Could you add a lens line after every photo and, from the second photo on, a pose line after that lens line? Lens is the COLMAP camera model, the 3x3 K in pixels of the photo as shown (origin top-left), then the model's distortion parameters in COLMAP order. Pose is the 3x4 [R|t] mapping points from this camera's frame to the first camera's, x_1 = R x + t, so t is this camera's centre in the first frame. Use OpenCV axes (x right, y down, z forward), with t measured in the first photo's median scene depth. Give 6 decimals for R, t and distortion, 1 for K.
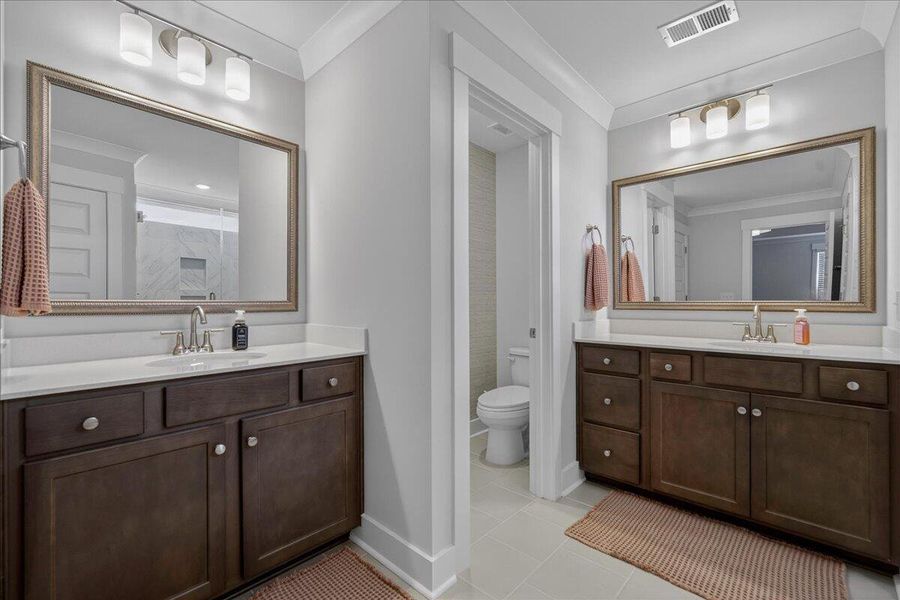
lens RADIAL K [[389.7, 0, 445.3], [0, 389.7, 301.2], [0, 0, 1]] dist [-0.010695, 0.001707]
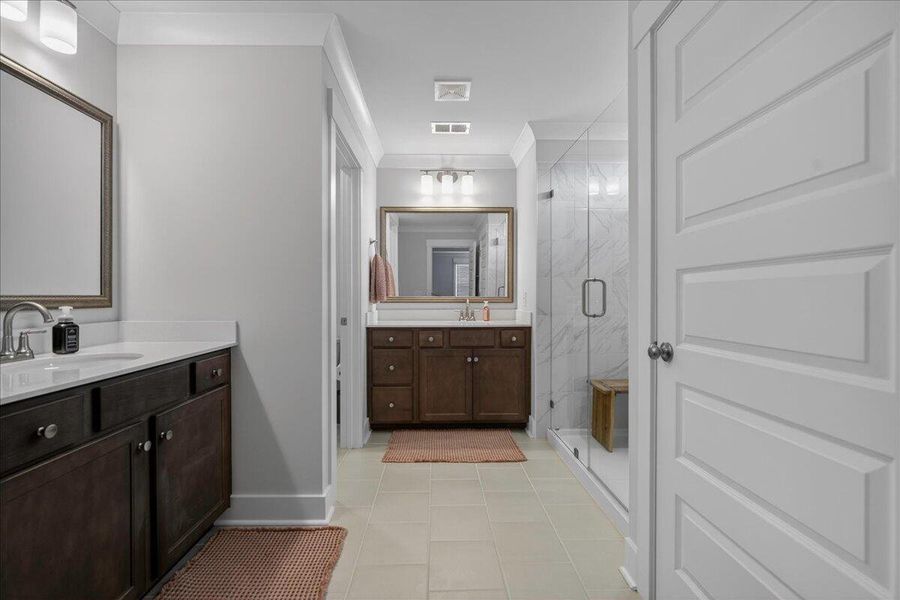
lens RADIAL K [[389.7, 0, 446.9], [0, 389.7, 297.8], [0, 0, 1]] dist [-0.010695, 0.001707]
pose [[0.709133, 0.000122, 0.705075, -0.472982], [-0.001731, 0.999997, 0.001568, 0.002189], [-0.705073, -0.002332, 0.709131, -0.148679]]
